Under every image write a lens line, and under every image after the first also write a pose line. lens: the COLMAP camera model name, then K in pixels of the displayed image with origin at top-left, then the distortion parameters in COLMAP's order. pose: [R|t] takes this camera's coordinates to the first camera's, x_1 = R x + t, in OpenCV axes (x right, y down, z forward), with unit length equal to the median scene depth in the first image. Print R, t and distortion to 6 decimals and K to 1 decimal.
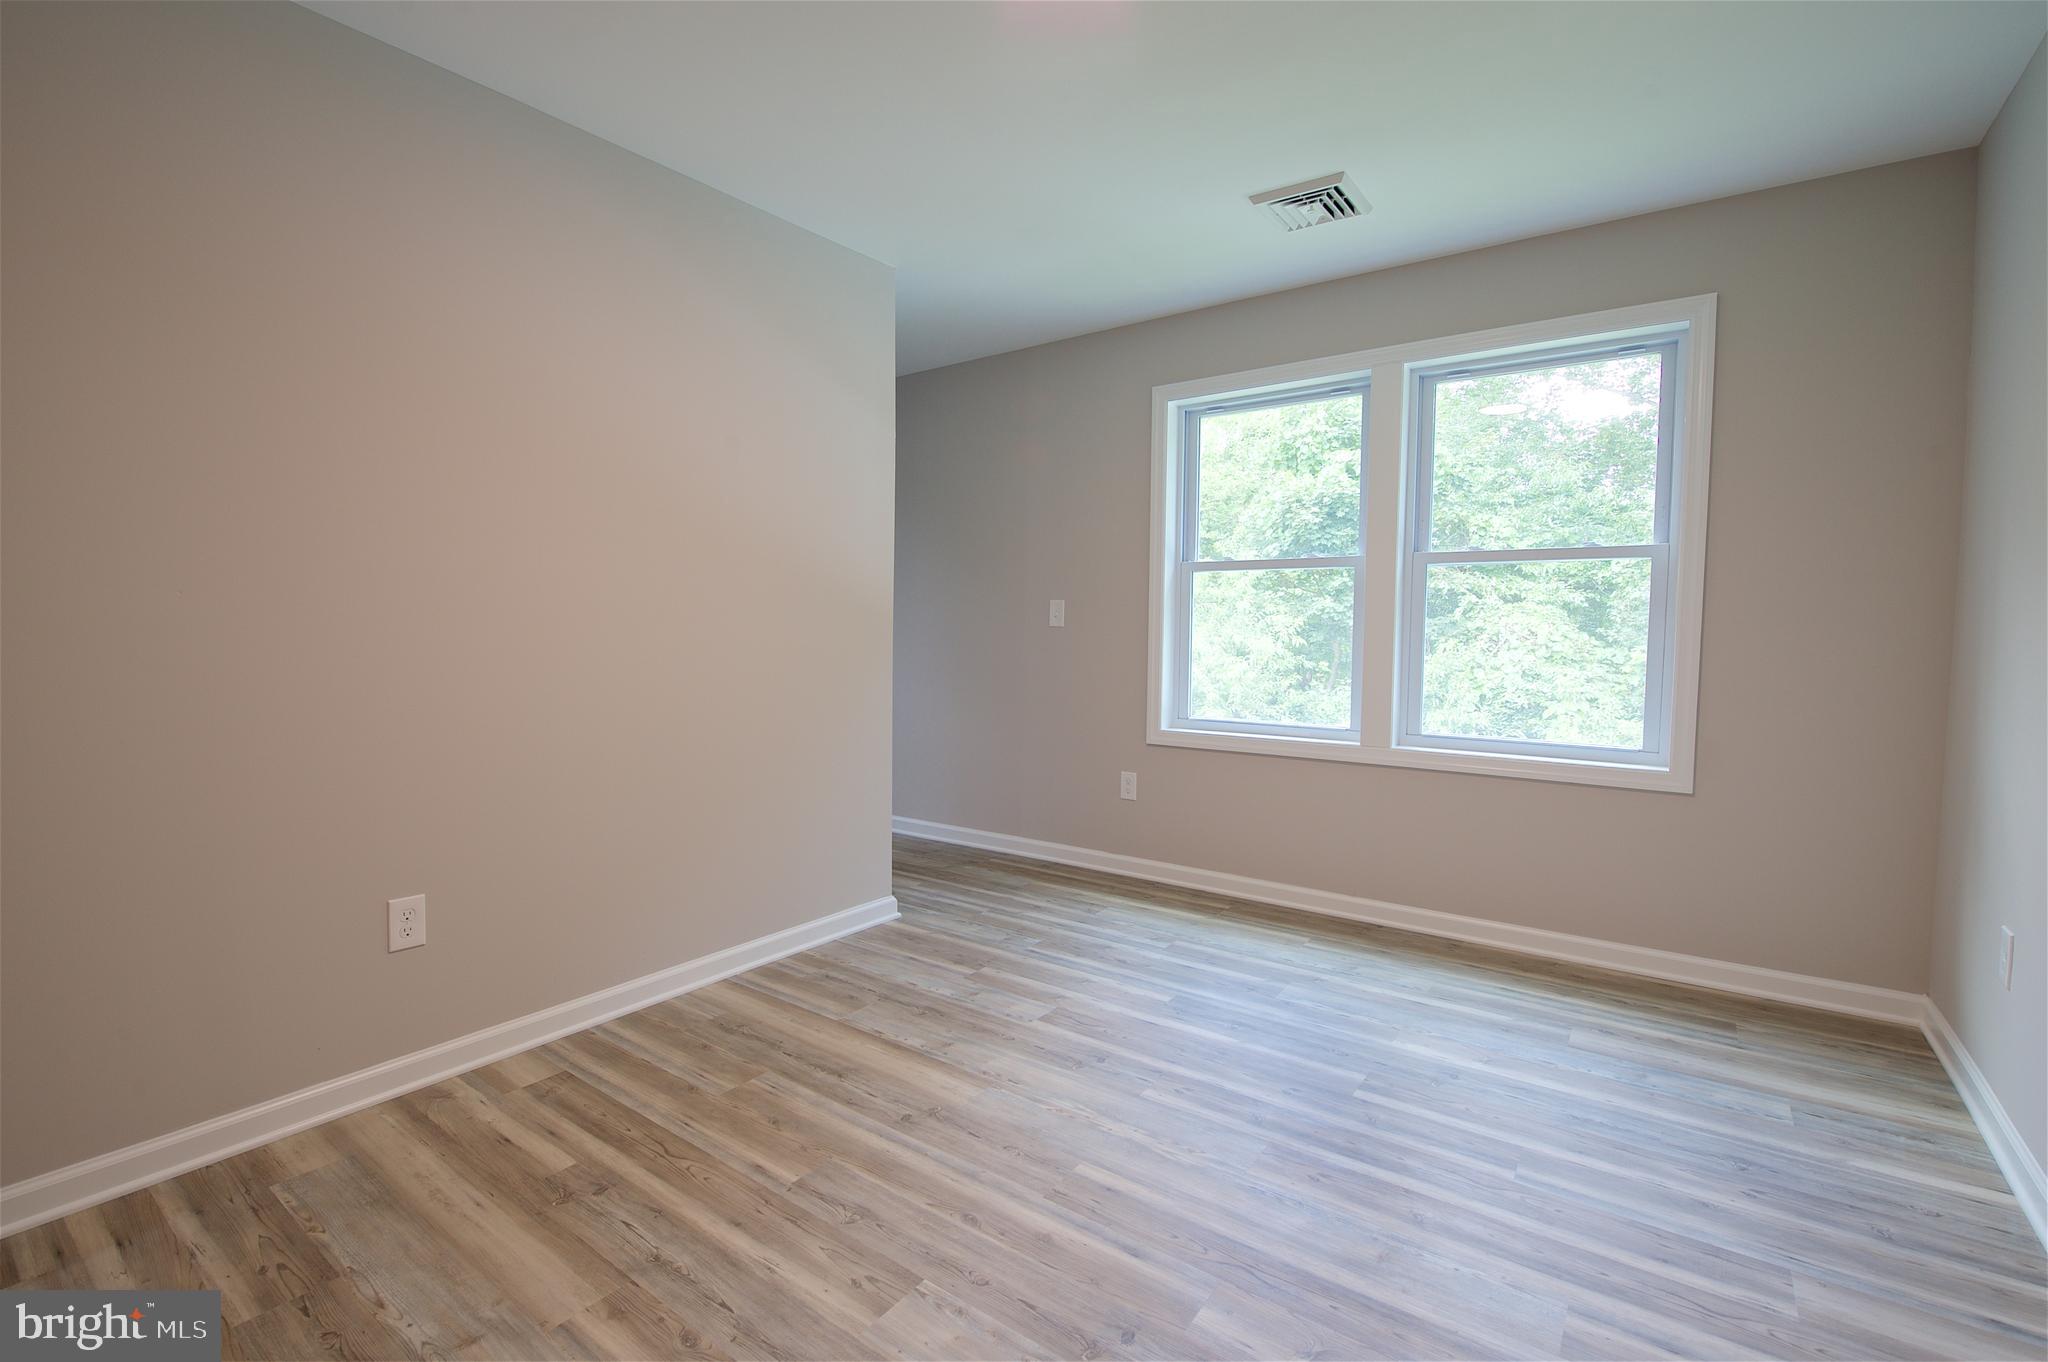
lens RADIAL K [[882.2, 0, 991.4], [0, 882.2, 663.3], [0, 0, 1]] dist [-0.010989, -0.002869]
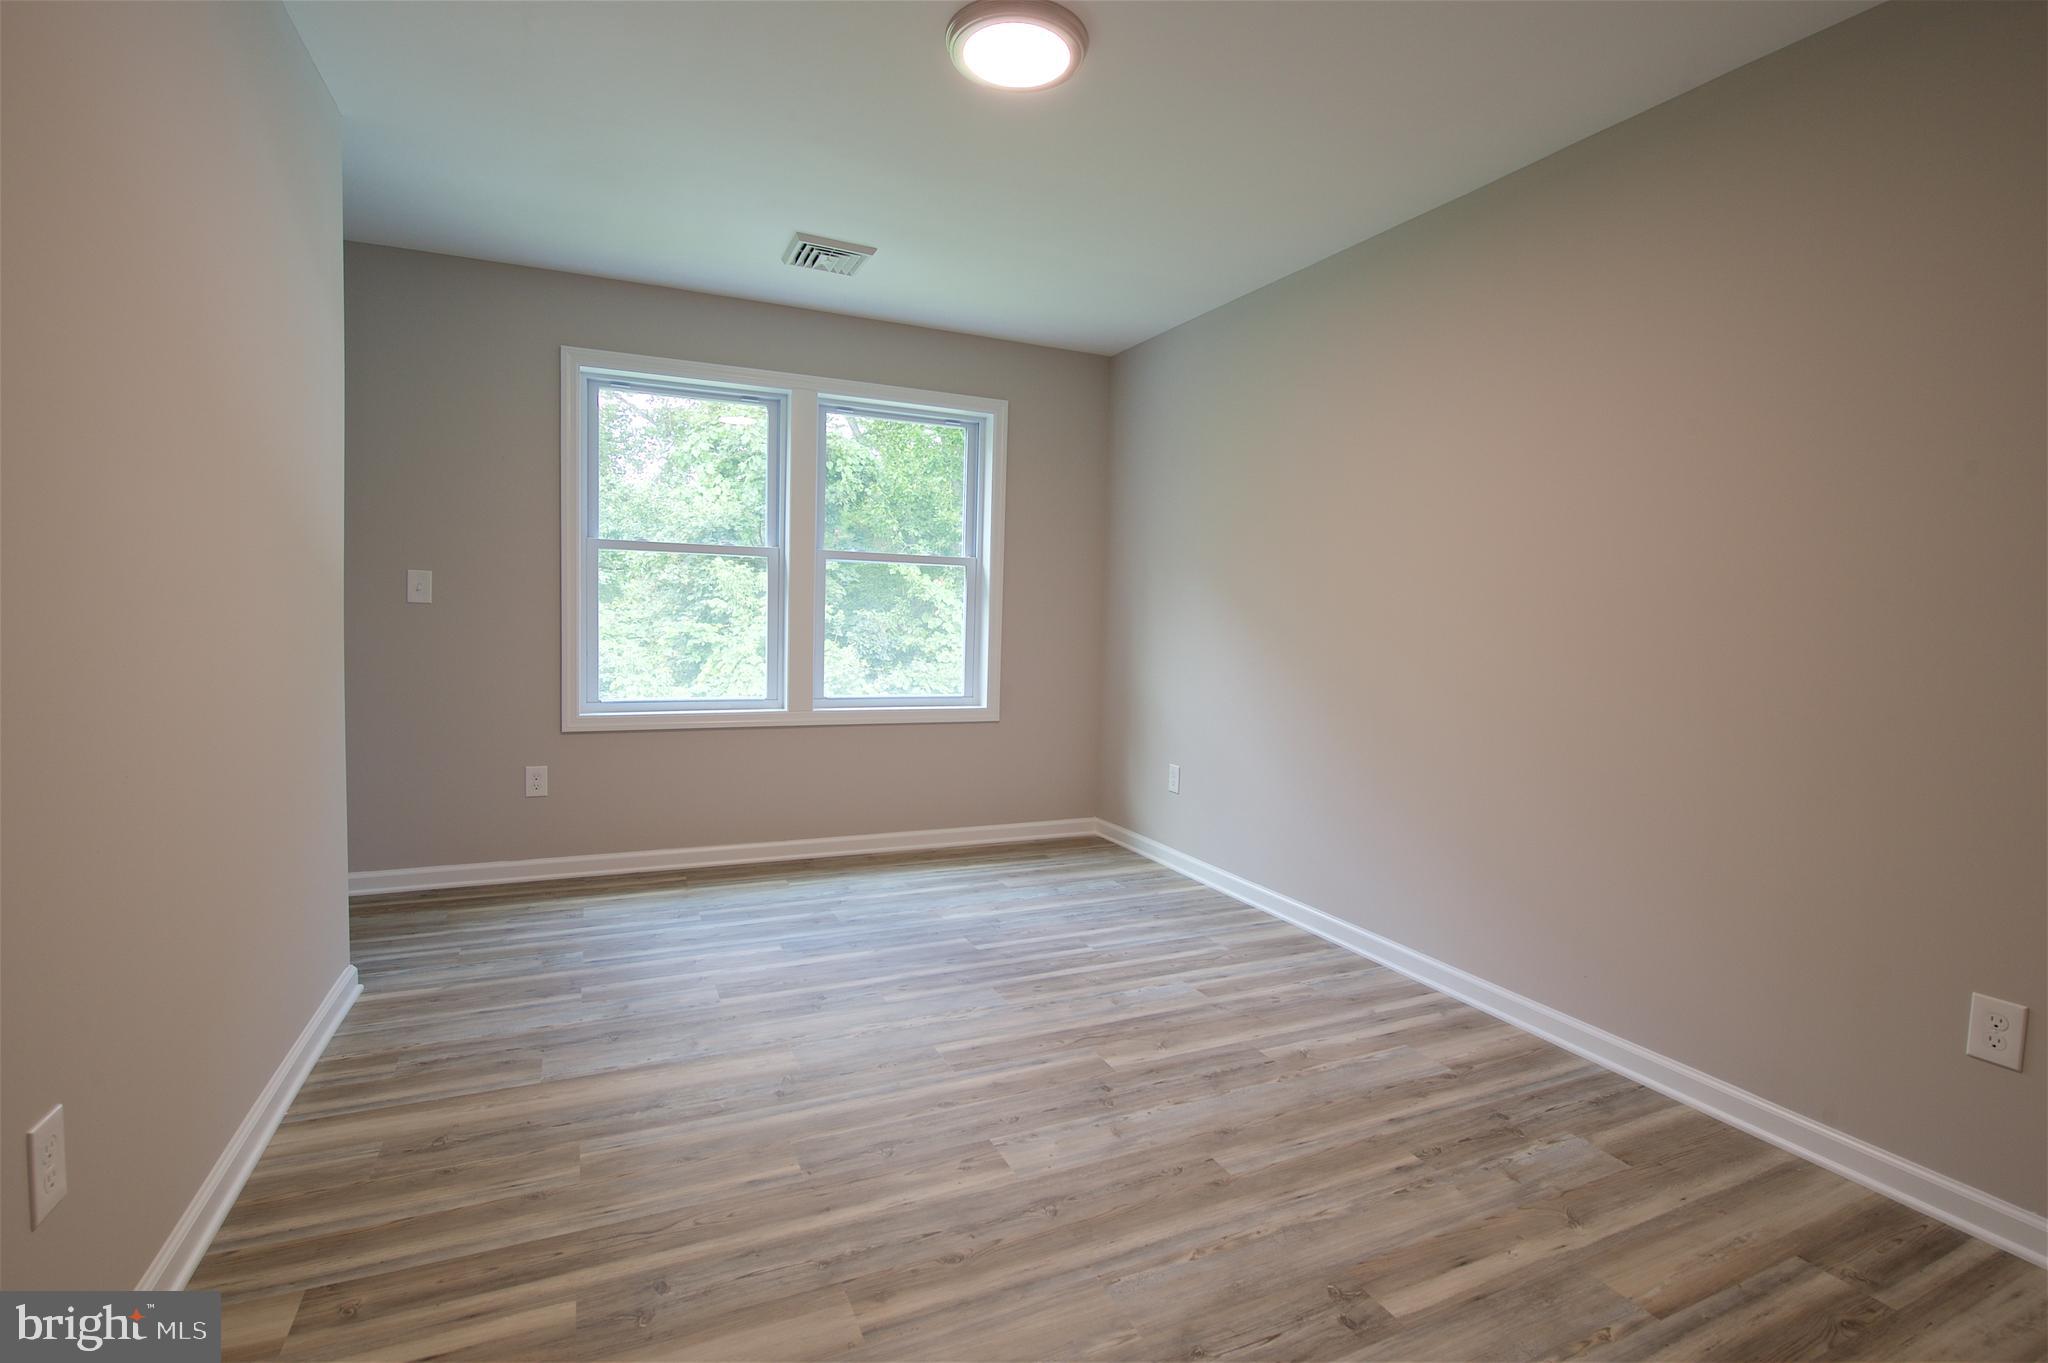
lens RADIAL K [[882.2, 0, 1040.6], [0, 882.2, 665.5], [0, 0, 1]] dist [-0.010989, -0.002869]
pose [[0.504611, -0.041908, 0.862329, -0.553145], [0.016062, 0.999104, 0.039156, -0.010608], [-0.863197, -0.005908, 0.504832, 0.155784]]
